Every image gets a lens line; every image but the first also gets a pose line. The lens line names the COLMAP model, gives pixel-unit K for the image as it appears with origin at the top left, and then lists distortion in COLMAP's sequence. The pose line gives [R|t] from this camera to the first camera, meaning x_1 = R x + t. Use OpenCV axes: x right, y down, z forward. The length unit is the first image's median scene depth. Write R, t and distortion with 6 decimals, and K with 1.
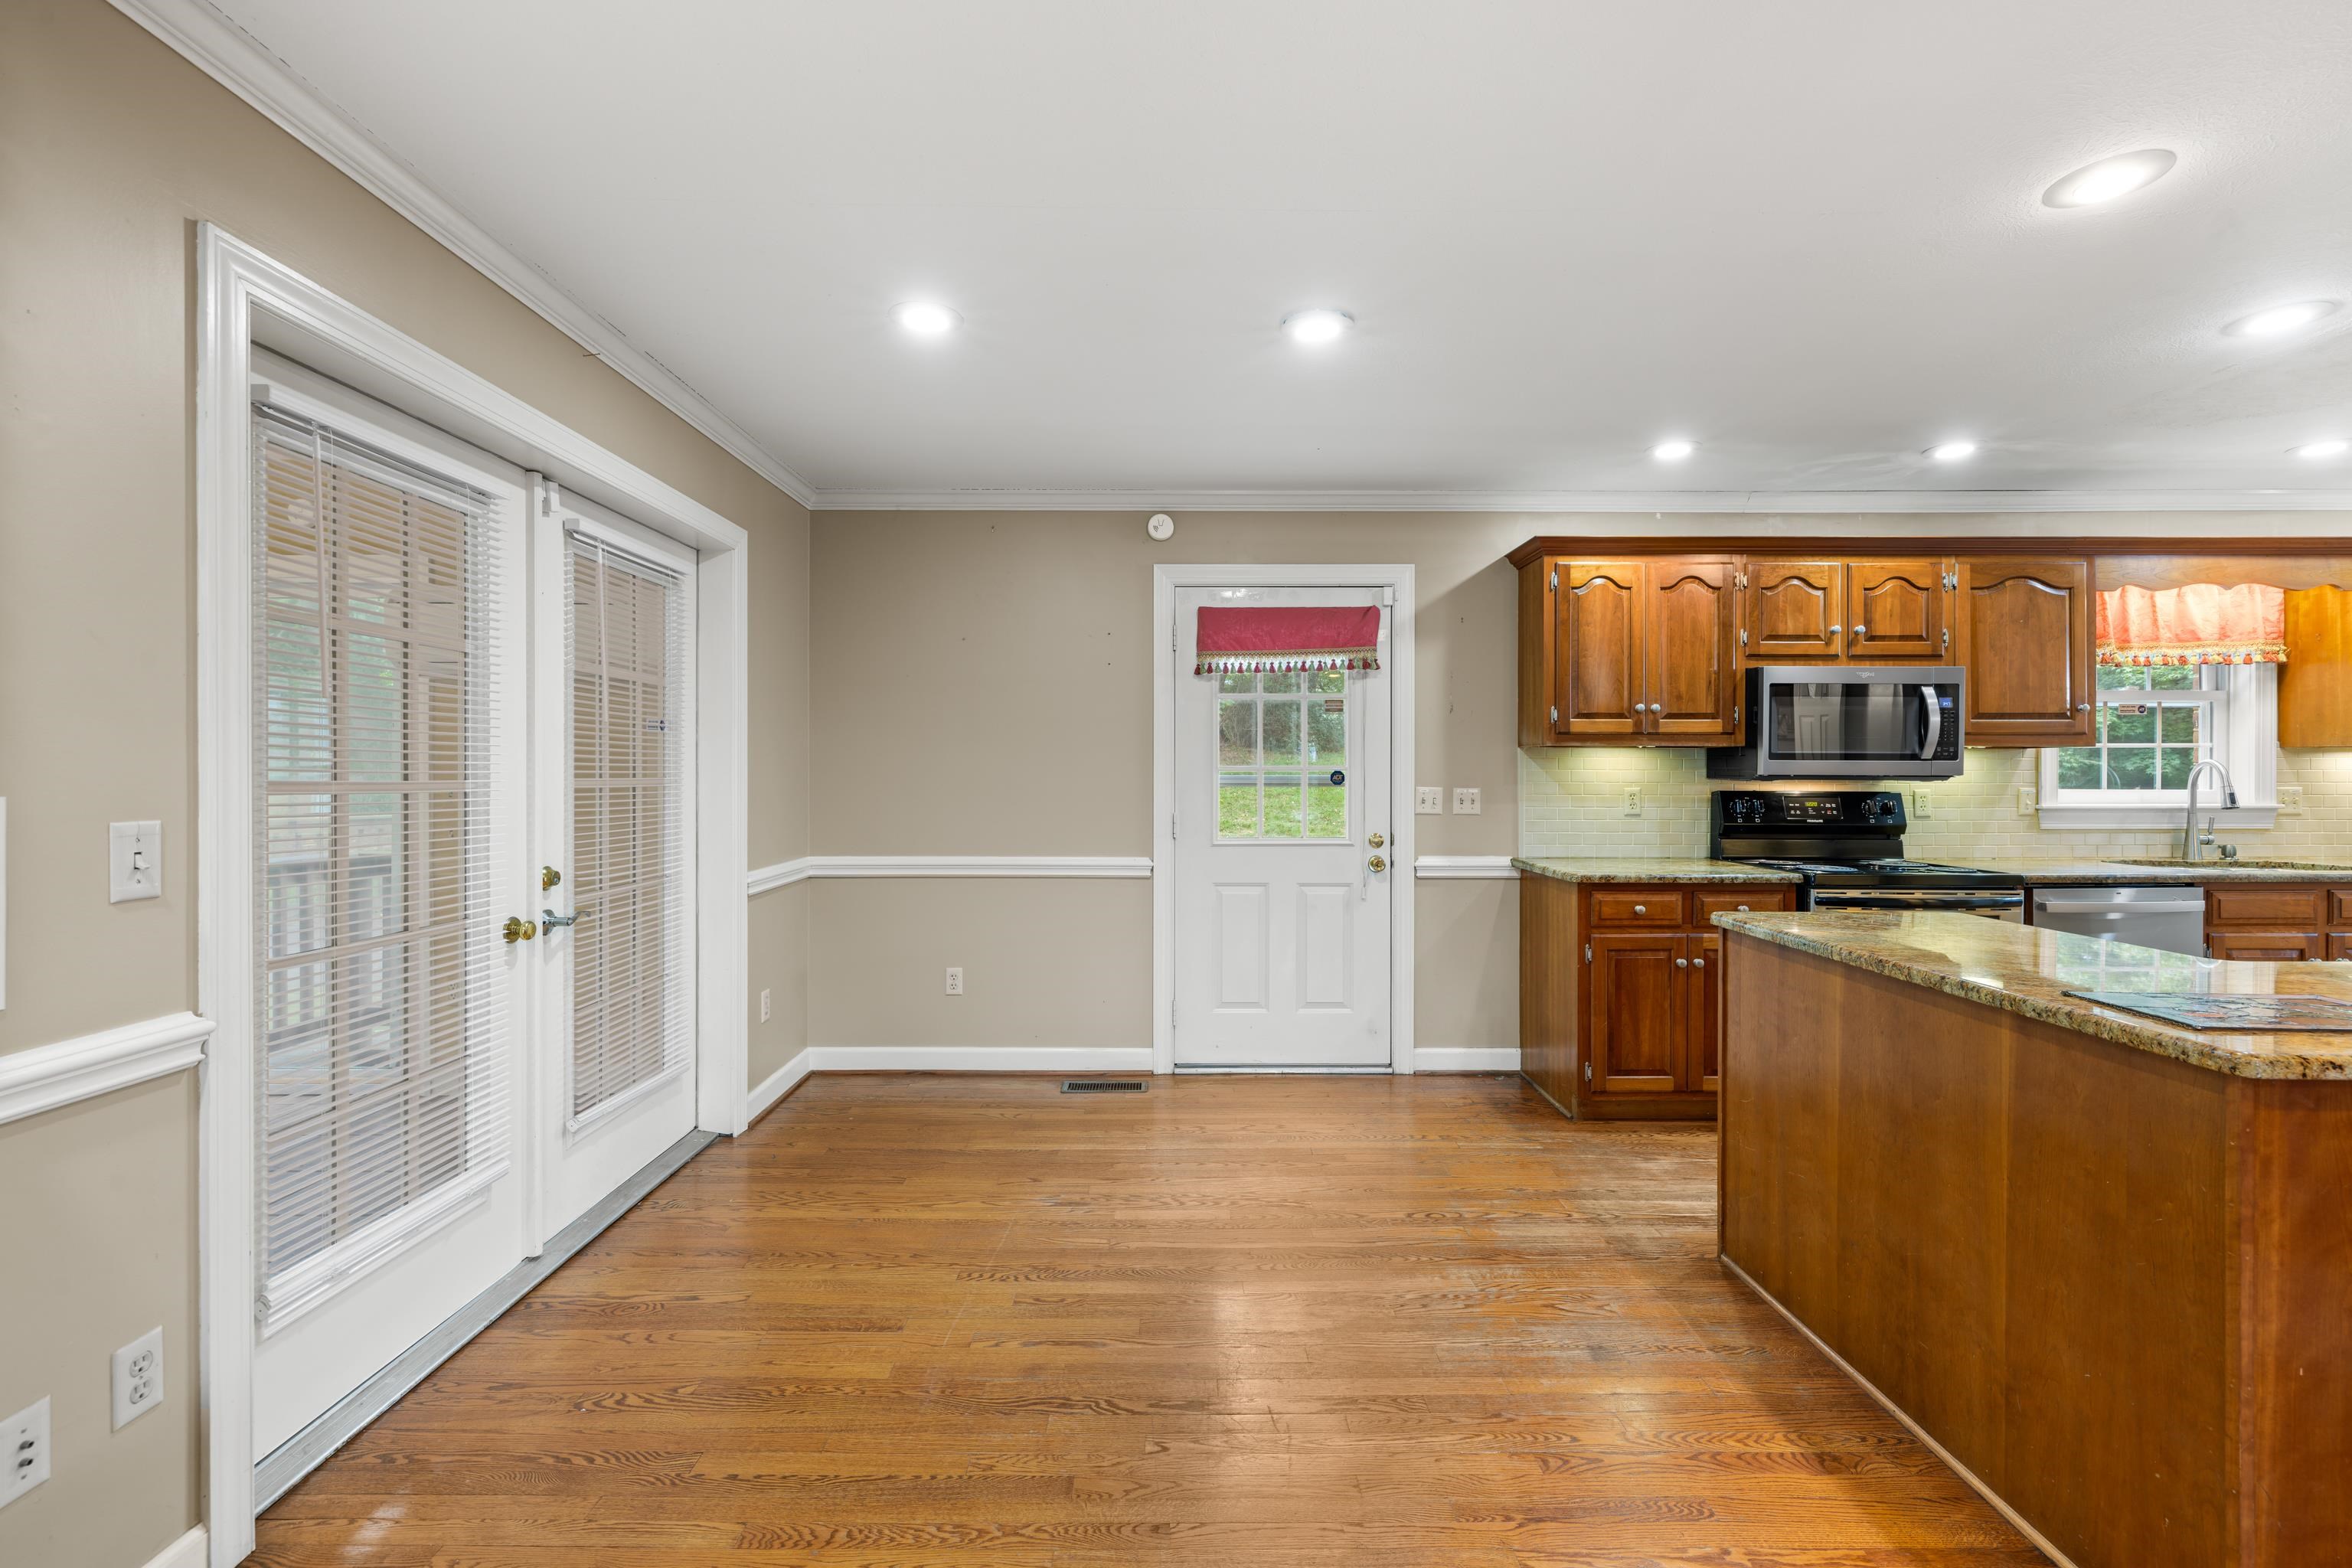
lens RADIAL K [[1007.7, 0, 1171.6], [0, 1007.7, 772.9], [0, 0, 1]] dist [0.005779, -0.001449]
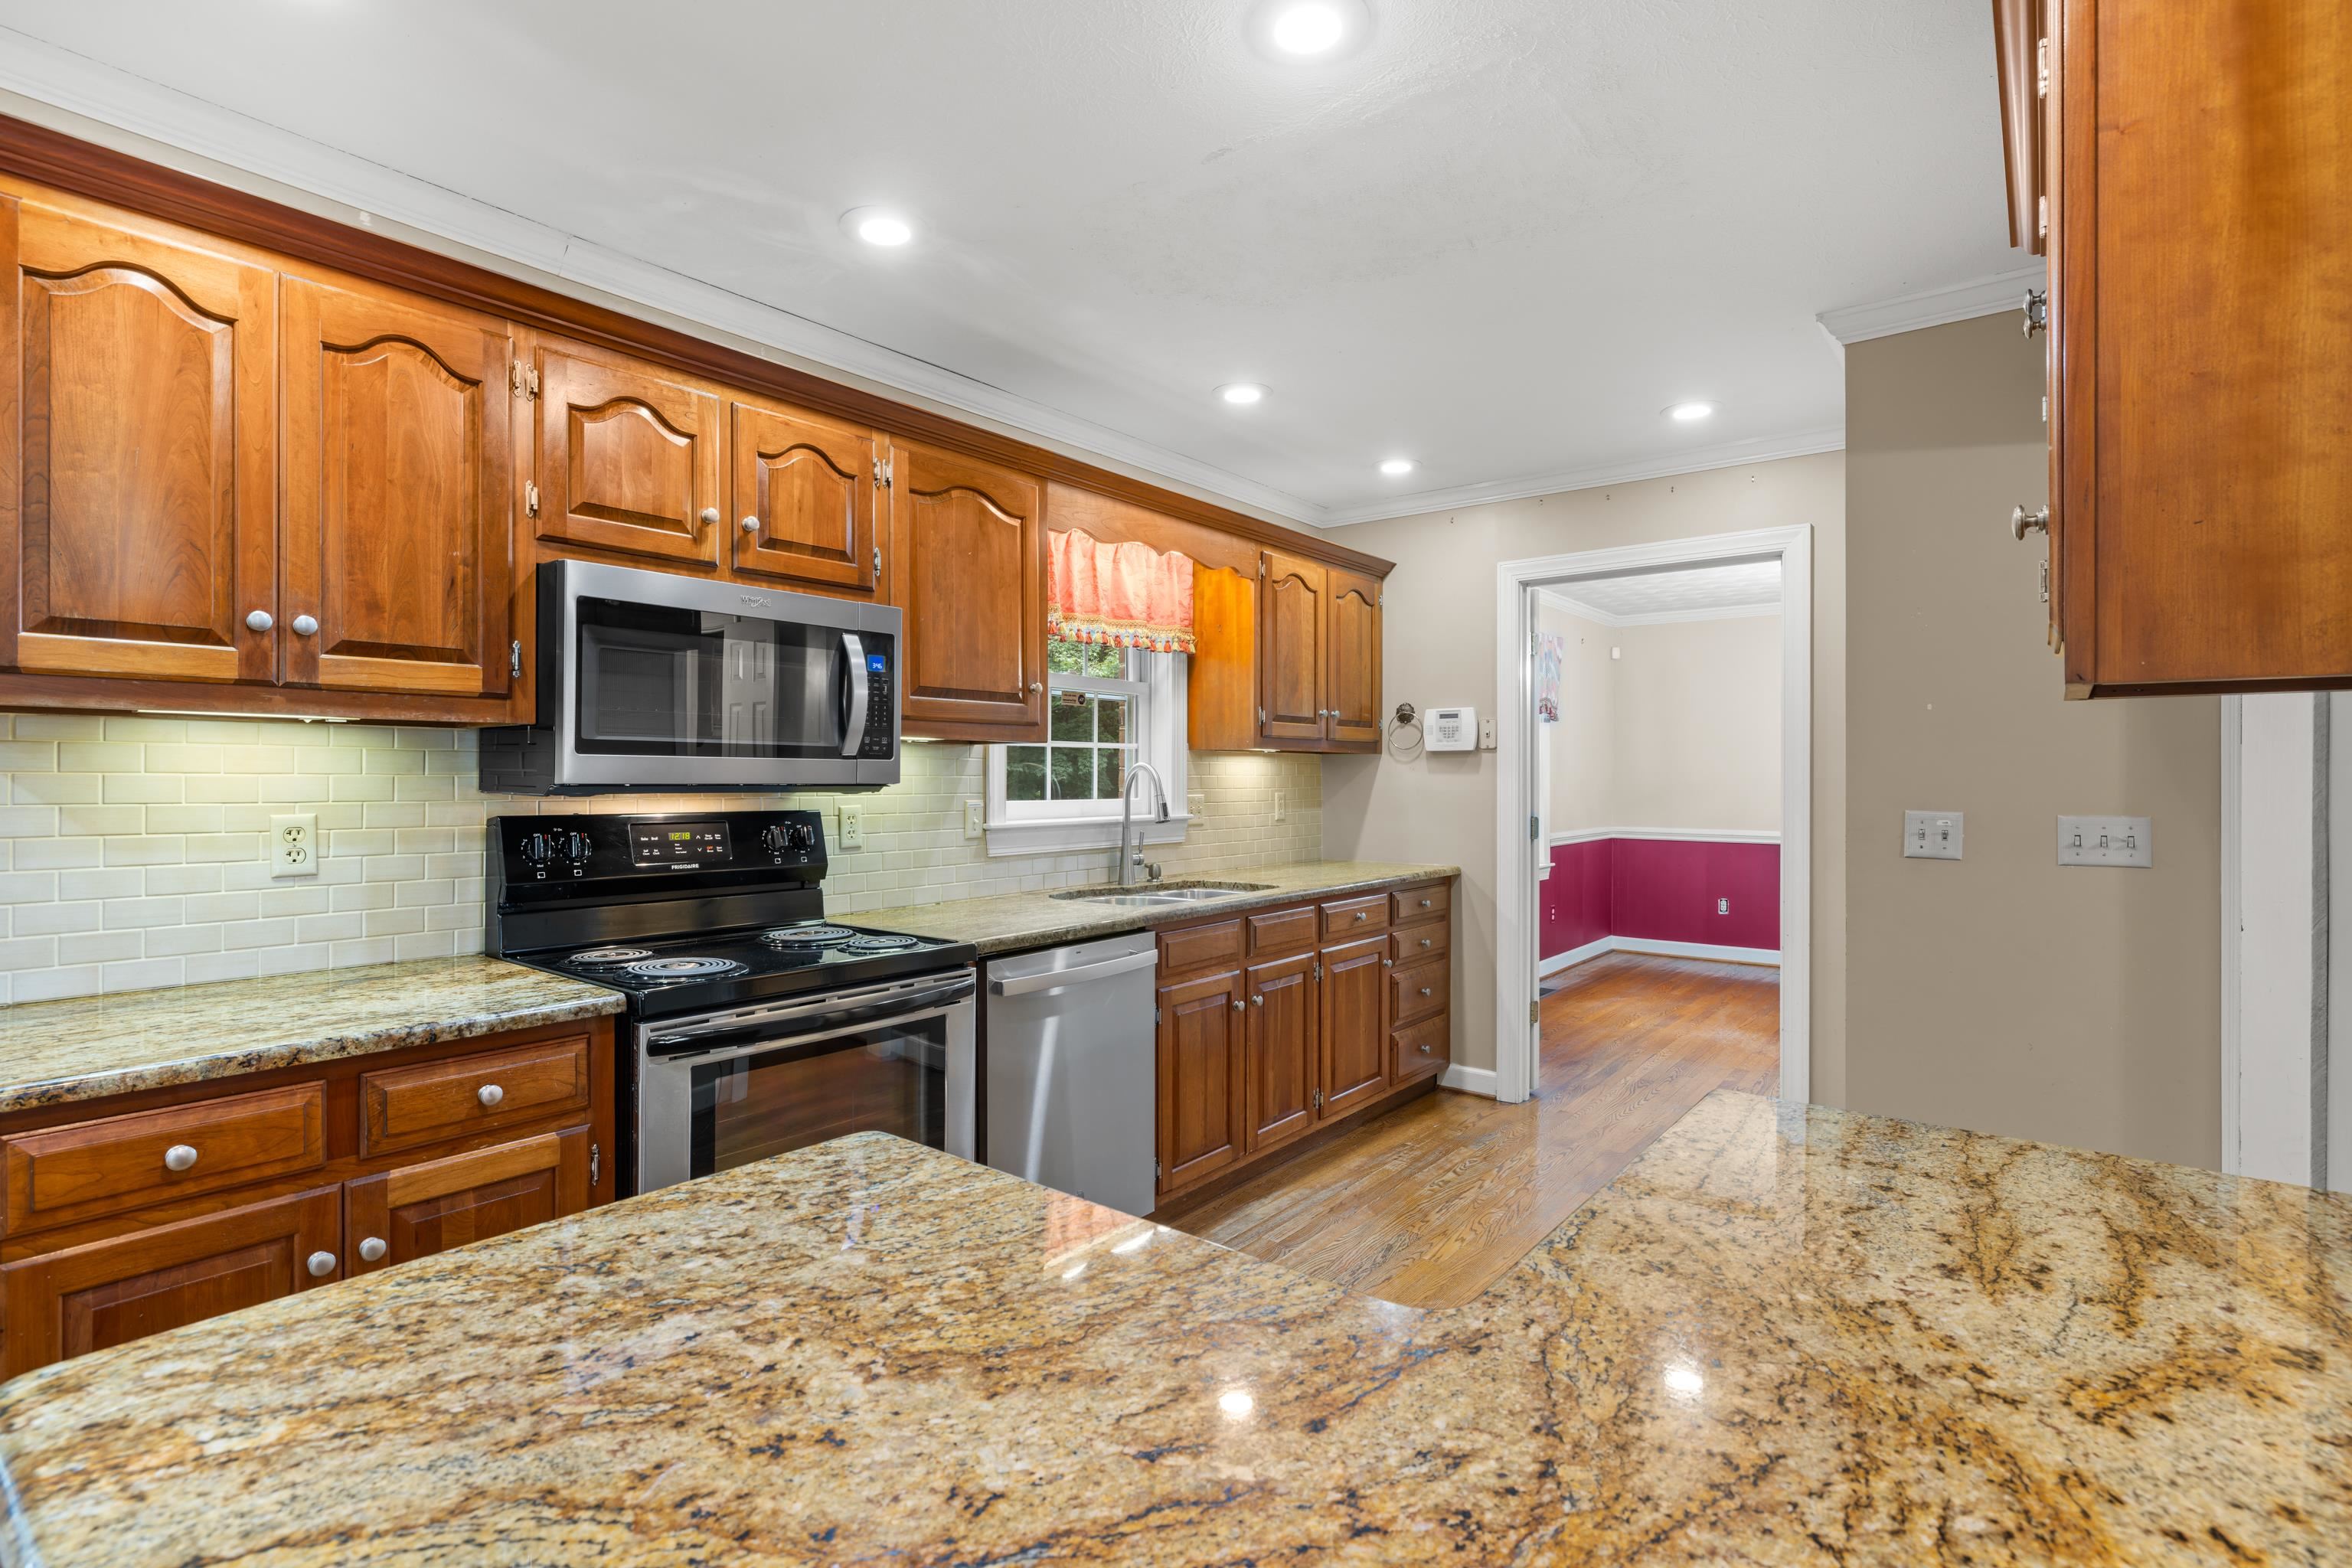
lens RADIAL K [[1111.6, 0, 1163.2], [0, 1111.6, 778.8], [0, 0, 1]] dist [-0.013127, 0.002134]
pose [[0.630071, -0.001026, 0.776537, 0.345295], [0.000660, 0.999999, 0.000785, -0.000679], [-0.776537, 0.000017, 0.630072, 0.432008]]
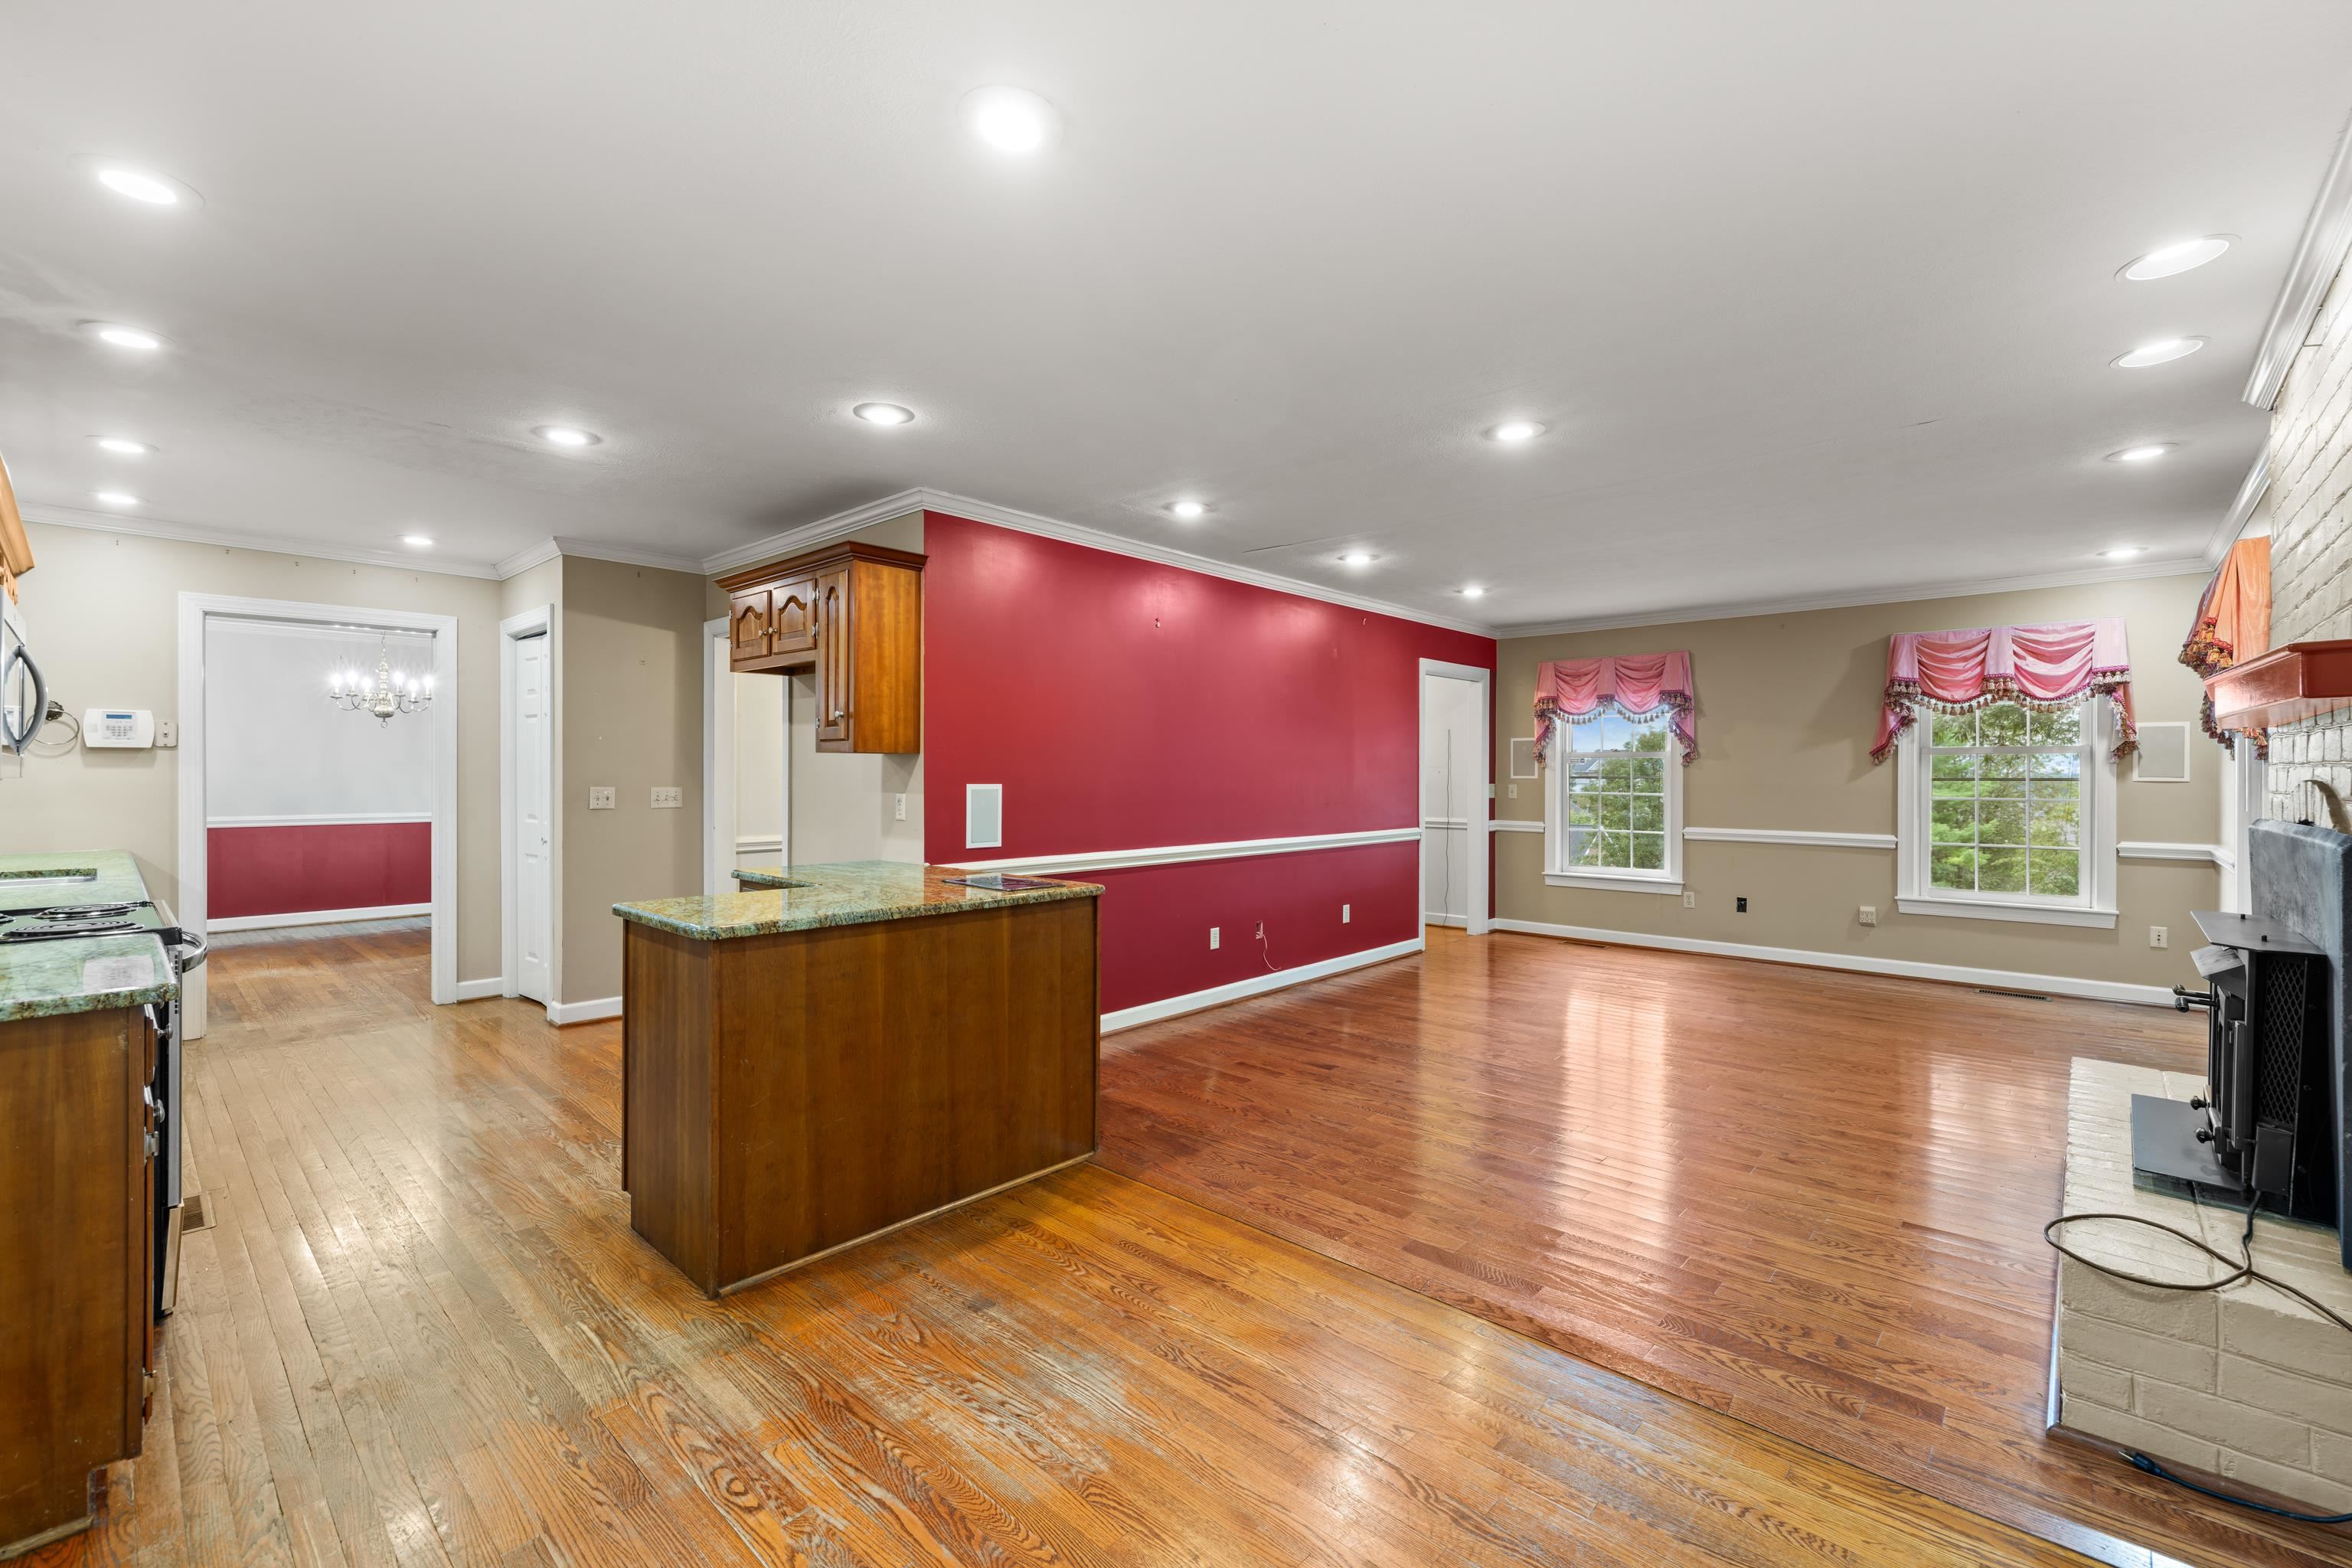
lens RADIAL K [[1007.7, 0, 1157.9], [0, 1007.7, 766.7], [0, 0, 1]] dist [0.005779, -0.001449]
pose [[-0.725908, -0.000547, 0.687792, -0.268686], [-0.001165, 0.999999, -0.000434, -0.007178], [-0.687791, -0.001117, -0.725908, 0.950384]]
